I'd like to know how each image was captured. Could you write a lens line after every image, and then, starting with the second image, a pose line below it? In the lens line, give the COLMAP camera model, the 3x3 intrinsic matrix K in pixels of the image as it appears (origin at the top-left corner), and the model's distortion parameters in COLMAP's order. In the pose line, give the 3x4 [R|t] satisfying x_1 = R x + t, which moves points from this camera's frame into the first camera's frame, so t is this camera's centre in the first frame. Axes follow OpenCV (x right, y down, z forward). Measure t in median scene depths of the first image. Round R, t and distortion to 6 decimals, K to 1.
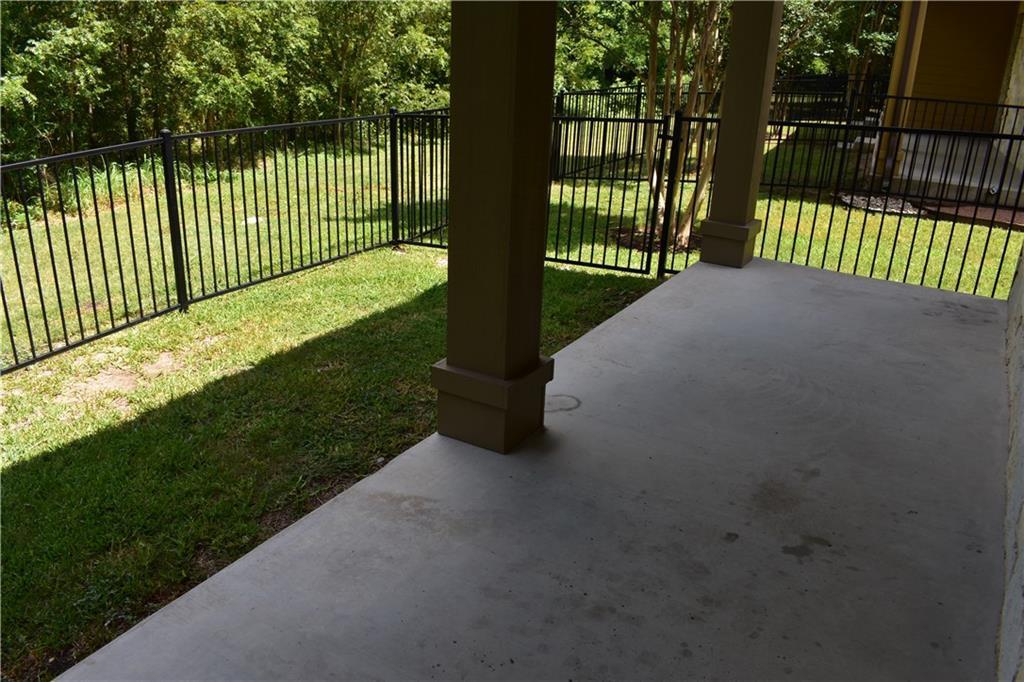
lens RADIAL K [[799.9, 0, 512.0], [0, 799.9, 341.0], [0, 0, 1]] dist [-0.081872, -0.000930]
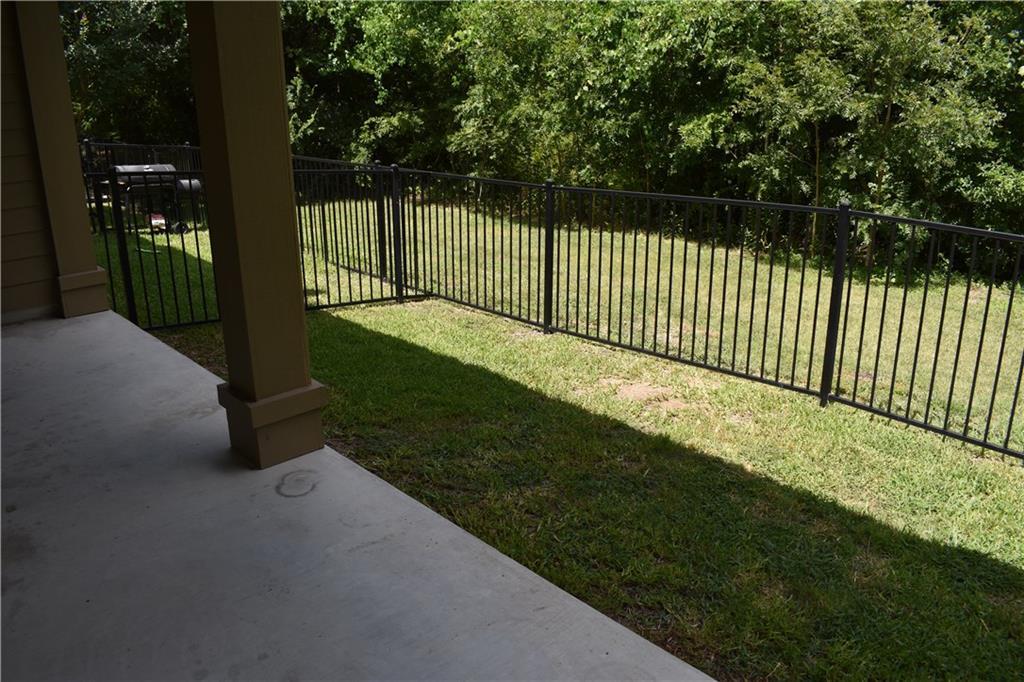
lens RADIAL K [[799.9, 0, 512.0], [0, 799.9, 341.0], [0, 0, 1]] dist [-0.081872, -0.000930]
pose [[-0.271871, 0.279758, -0.920772, 0.730266], [-0.351959, 0.861617, 0.365706, -0.455312], [0.895662, 0.423499, -0.135785, 1.172031]]
